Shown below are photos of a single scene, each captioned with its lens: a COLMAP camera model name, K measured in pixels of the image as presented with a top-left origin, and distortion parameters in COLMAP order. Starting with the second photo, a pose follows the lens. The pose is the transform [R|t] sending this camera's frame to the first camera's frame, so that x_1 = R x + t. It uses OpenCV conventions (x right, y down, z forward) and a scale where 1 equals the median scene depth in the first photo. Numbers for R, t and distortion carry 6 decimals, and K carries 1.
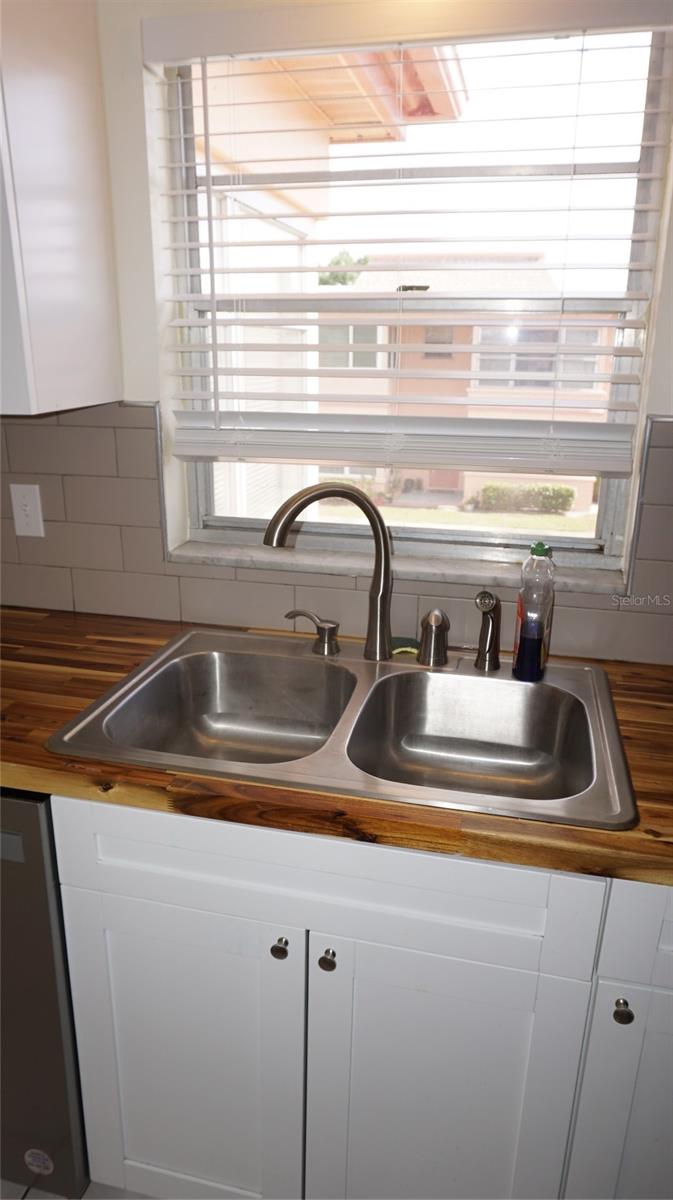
lens RADIAL K [[798.3, 0, 336.5], [0, 798.3, 600.0], [0, 0, 1]] dist [-0.057763, 0.042474]
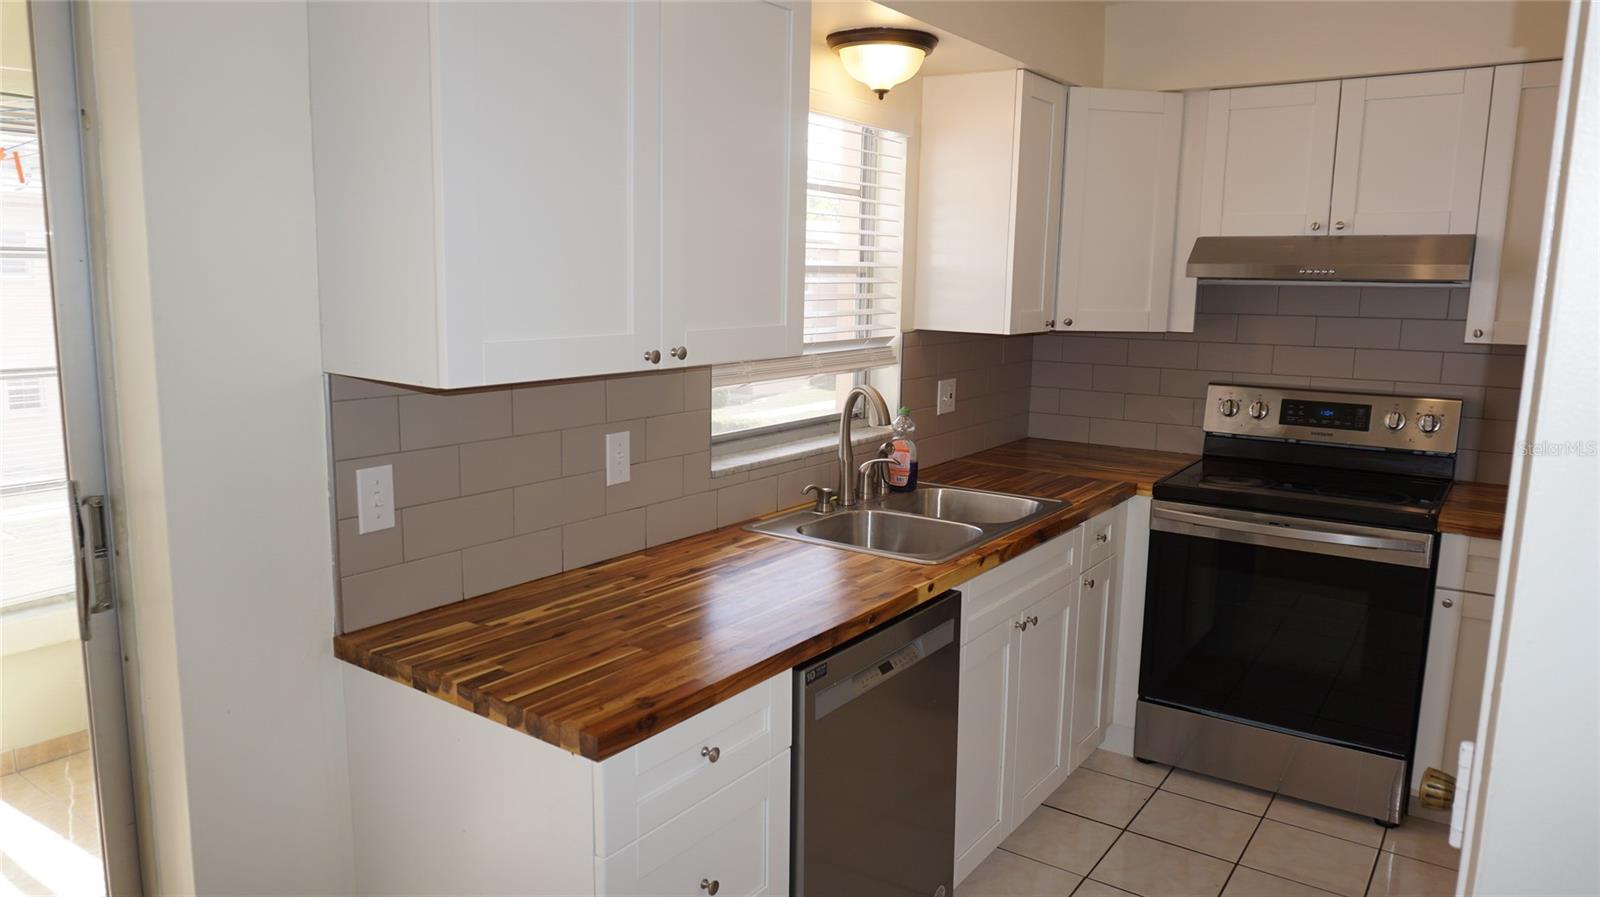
lens RADIAL K [[1053.7, 0, 785.3], [0, 1053.7, 451.7], [0, 0, 1]] dist [-0.087203, 0.047292]
pose [[0.397807, -0.159756, 0.903453, -1.567121], [0.264084, 0.962987, 0.054002, -0.141559], [-0.878640, 0.217105, 0.425272, 0.244482]]
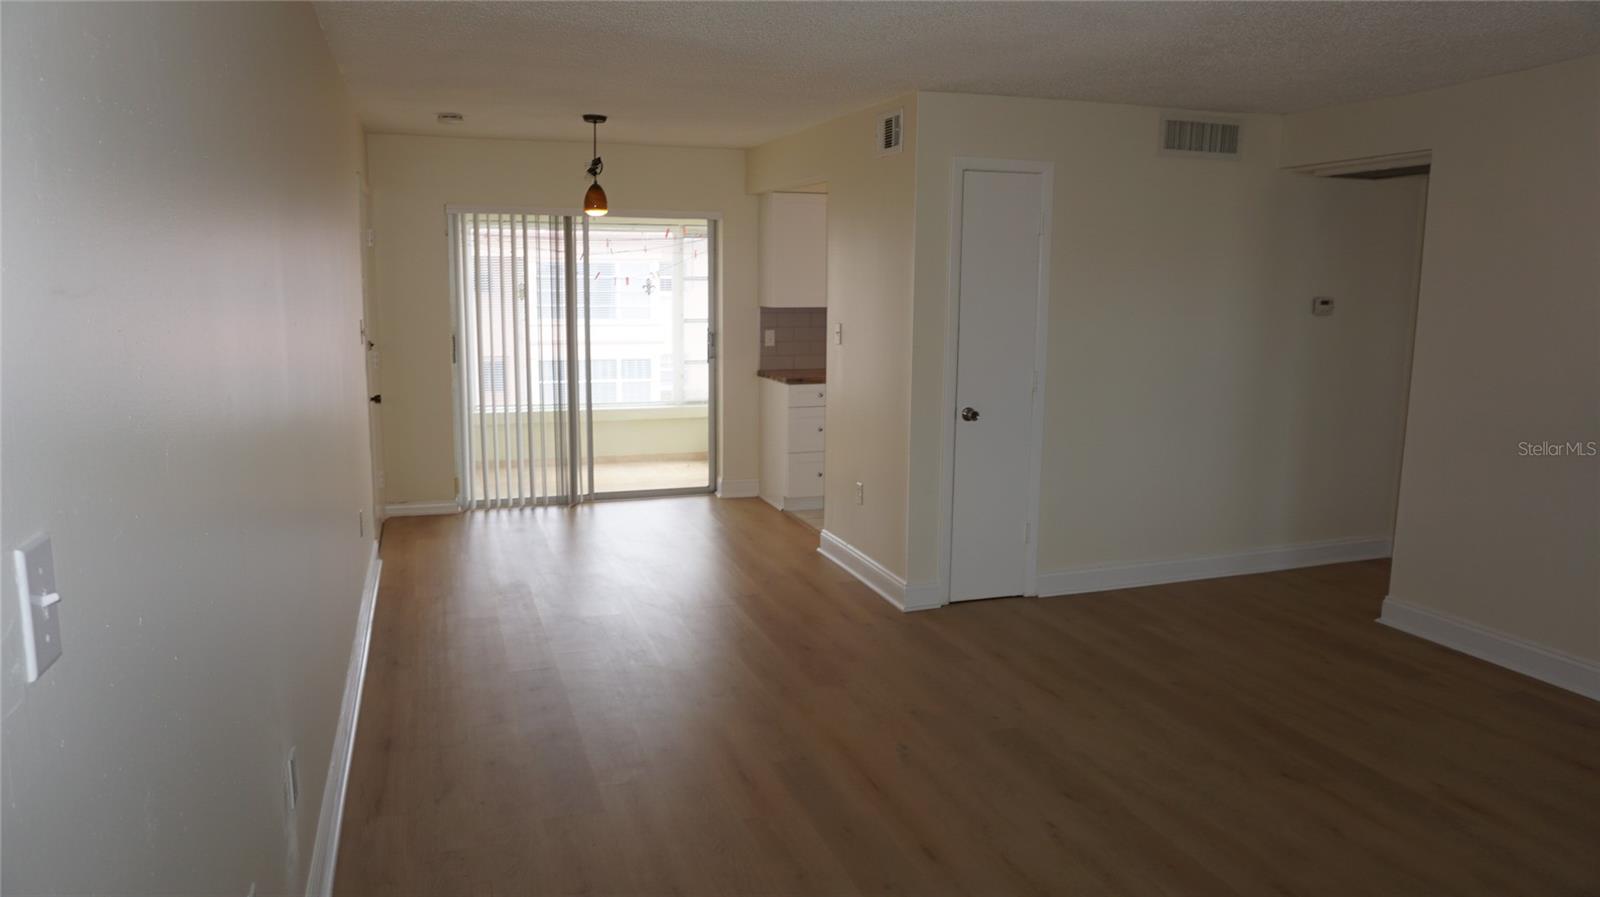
lens RADIAL K [[1058.2, 0, 800.0], [0, 1058.2, 448.5], [0, 0, 1]] dist [-0.066842, 0.035045]
pose [[0.823054, -0.097670, 0.559503, -3.171843], [0.165500, 0.983596, -0.071756, 0.644523], [-0.543316, 0.151657, 0.825716, -2.551452]]
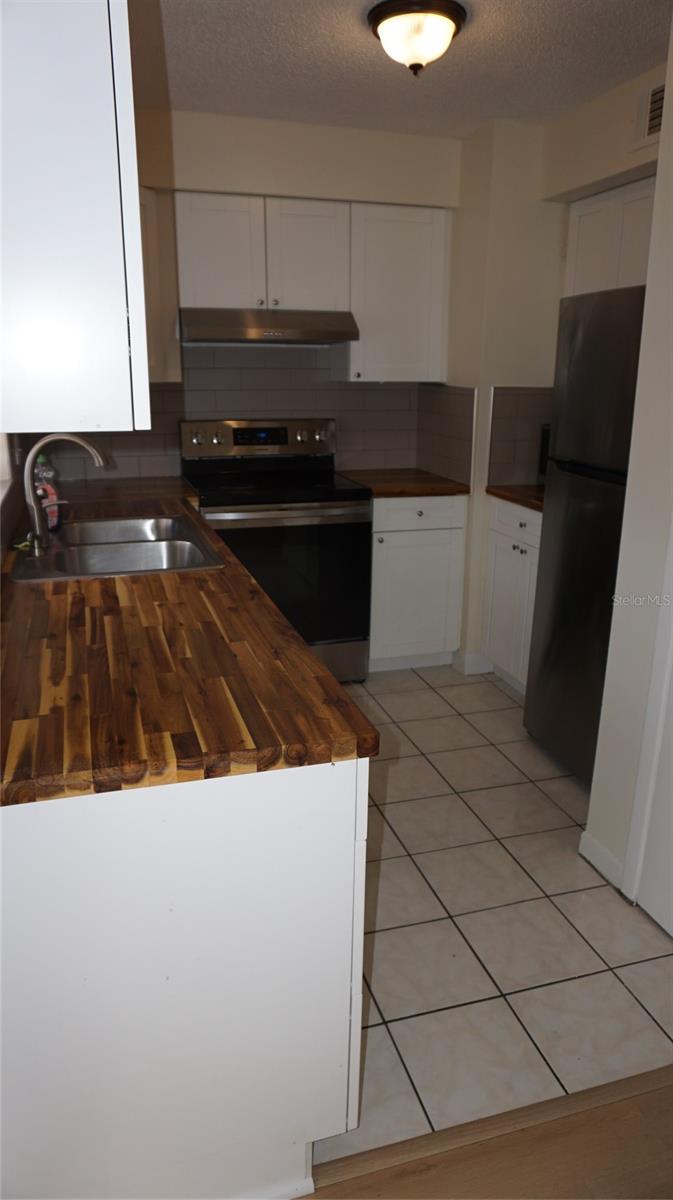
lens RADIAL K [[790.3, 0, 340.1], [0, 790.3, 631.4], [0, 0, 1]] dist [-0.087203, 0.047292]
pose [[-0.509492, -0.293919, 0.808721, -1.425866], [0.231785, 0.858235, 0.457938, -0.328557], [-0.828670, 0.420765, -0.369138, 1.058421]]
